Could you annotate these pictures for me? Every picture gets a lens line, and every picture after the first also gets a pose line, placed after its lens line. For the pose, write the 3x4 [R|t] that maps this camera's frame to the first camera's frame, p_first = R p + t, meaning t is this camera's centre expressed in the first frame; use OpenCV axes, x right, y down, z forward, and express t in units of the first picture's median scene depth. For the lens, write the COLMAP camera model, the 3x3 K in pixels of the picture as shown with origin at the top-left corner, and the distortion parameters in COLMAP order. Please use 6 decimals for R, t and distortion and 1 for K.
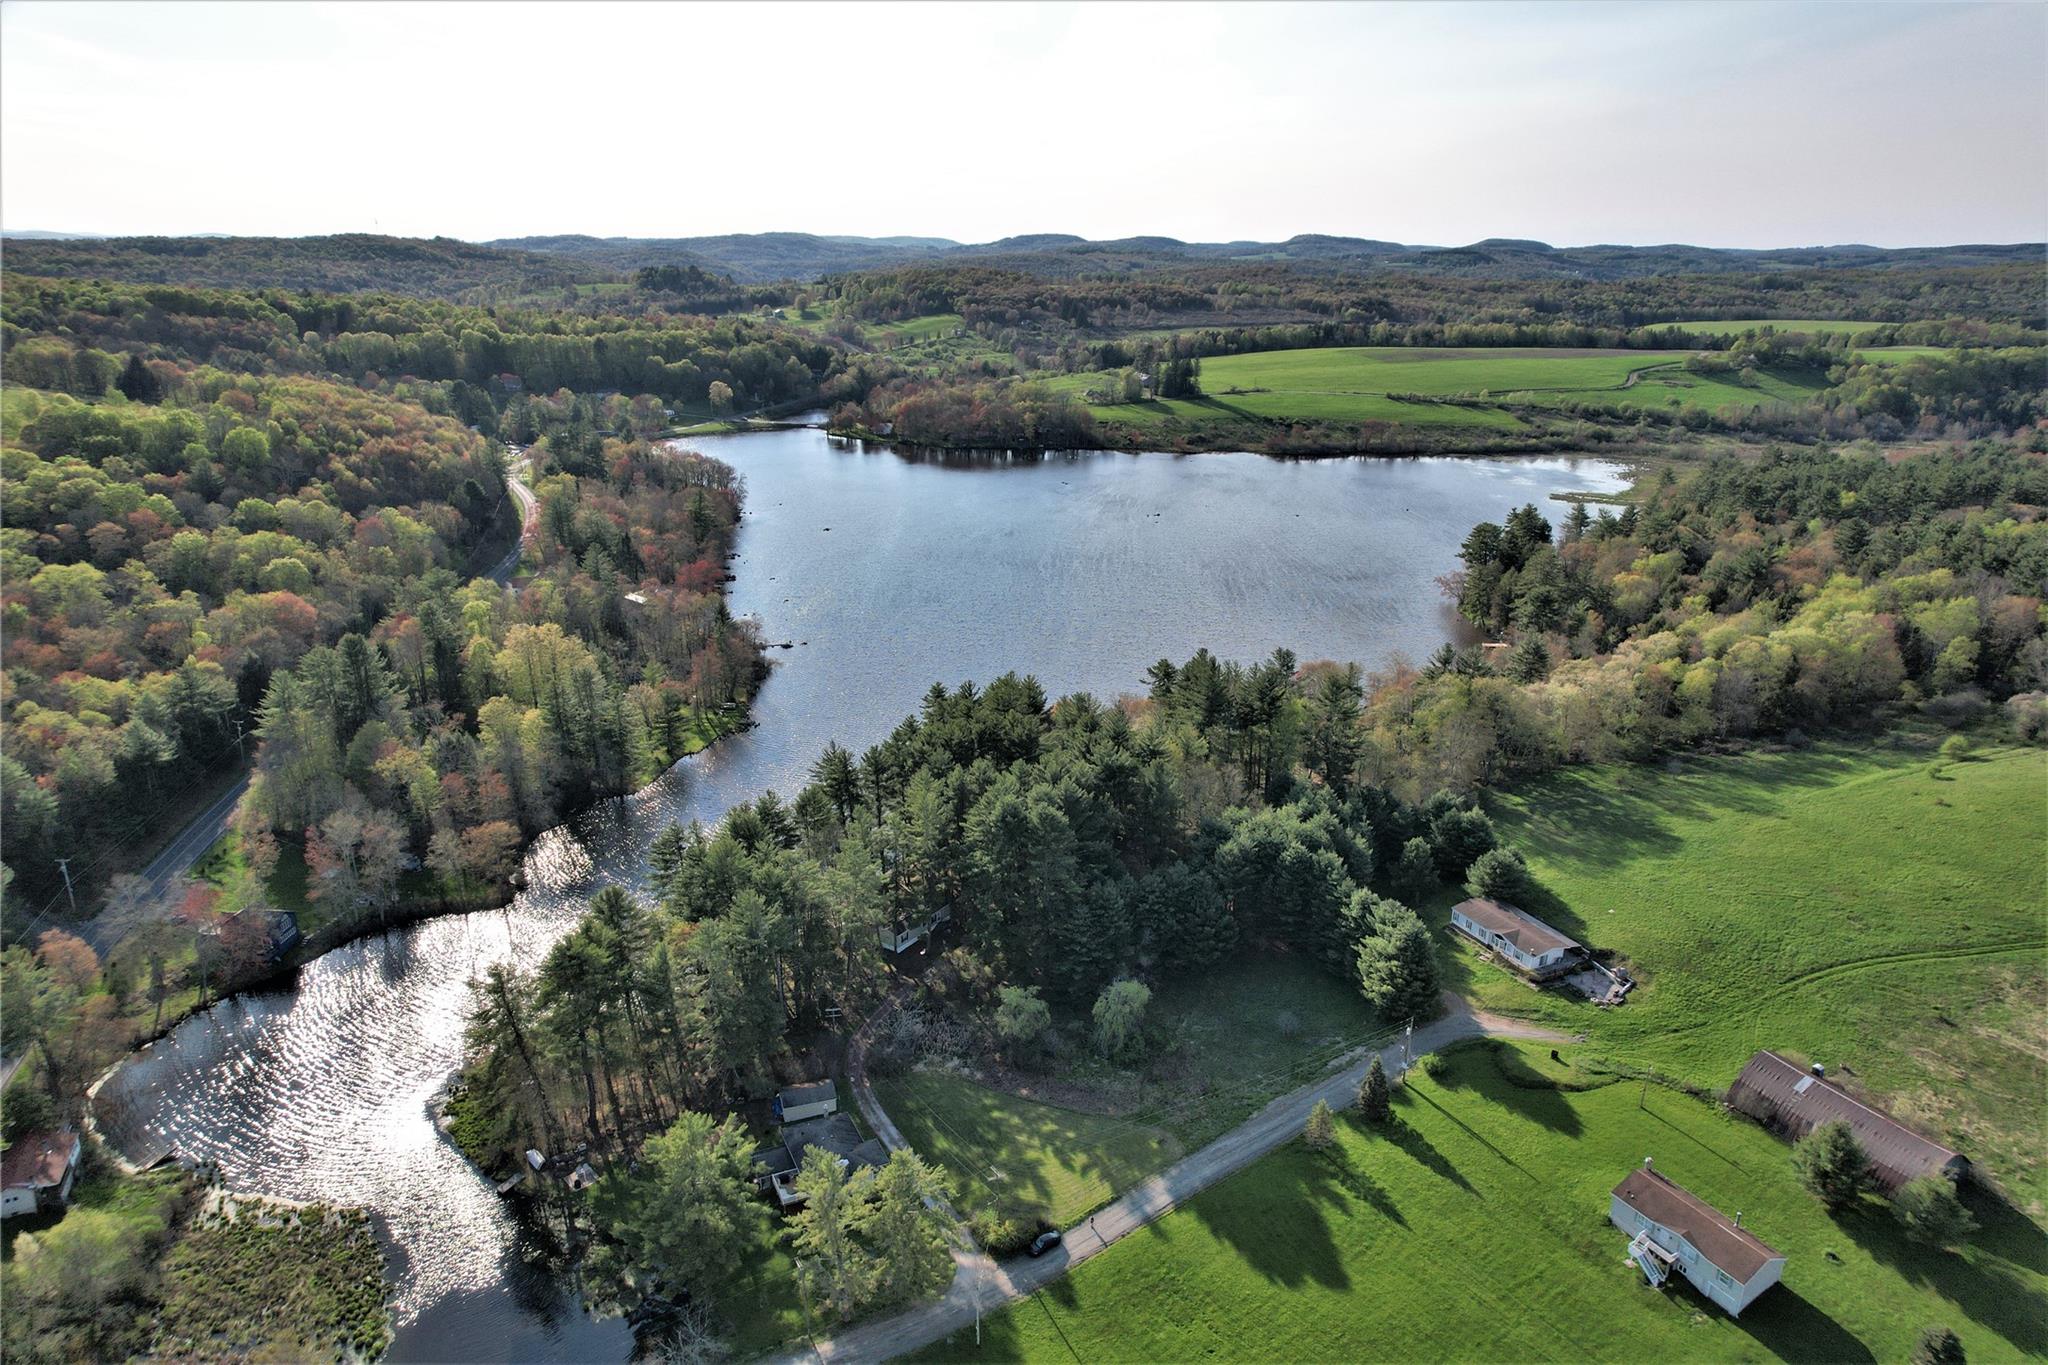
lens RADIAL K [[1304.8, 0, 1038.0], [0, 1304.8, 706.3], [0, 0, 1]] dist [-0.082047, 0.072226]
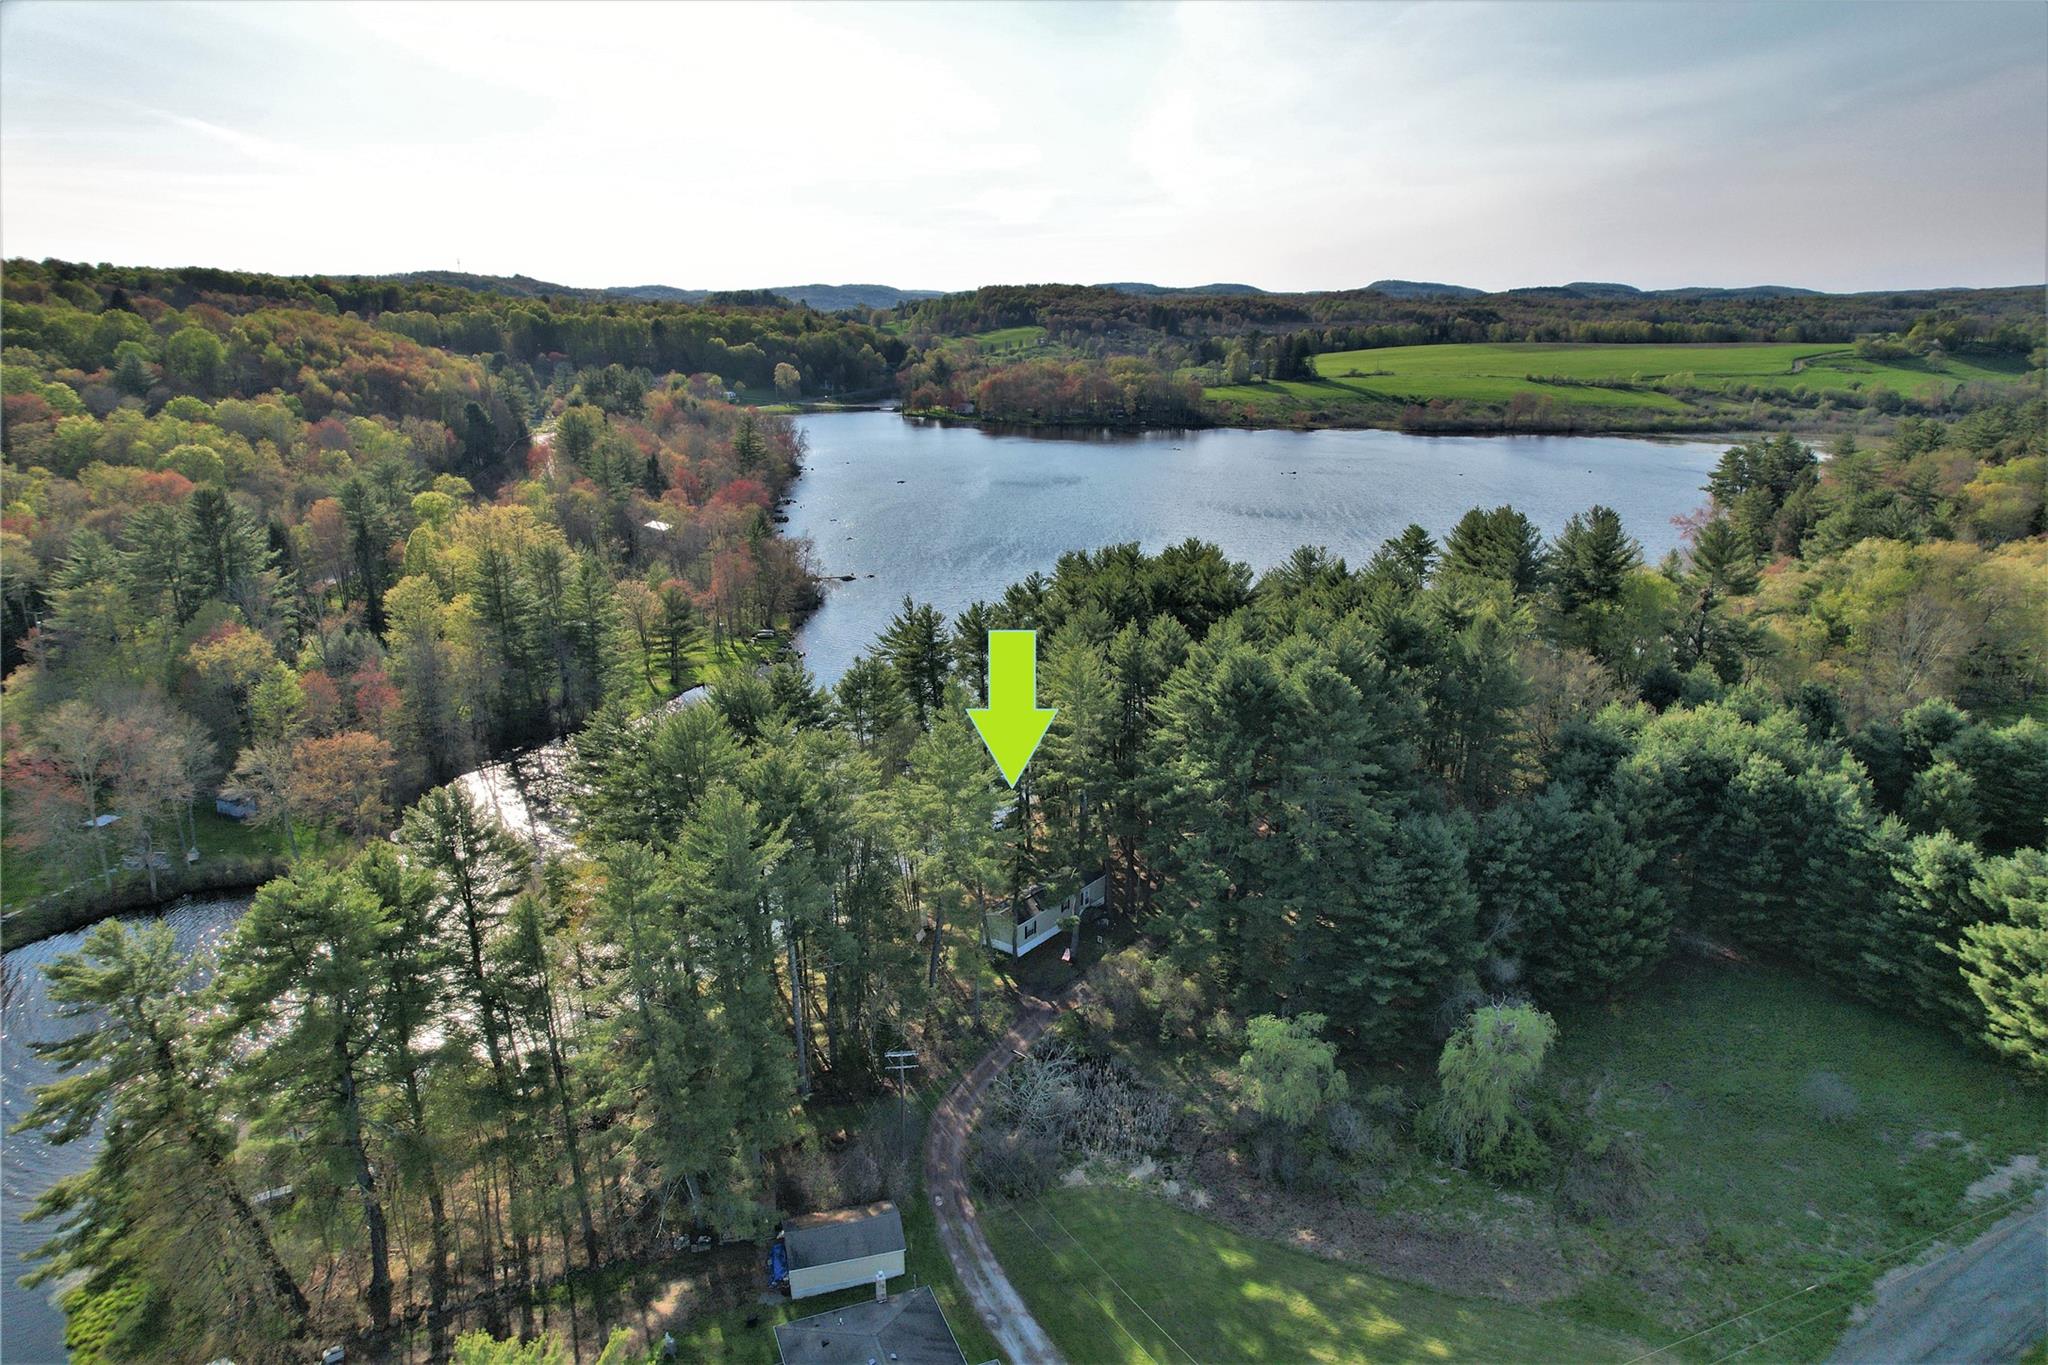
lens RADIAL K [[1304.8, 0, 1038.0], [0, 1304.8, 706.3], [0, 0, 1]] dist [-0.082047, 0.072226]
pose [[0.998504, 0.007885, -0.054105, -0.046201], [-0.010100, 0.999116, -0.040803, 0.069443], [0.053736, 0.041288, 0.997701, 0.289753]]
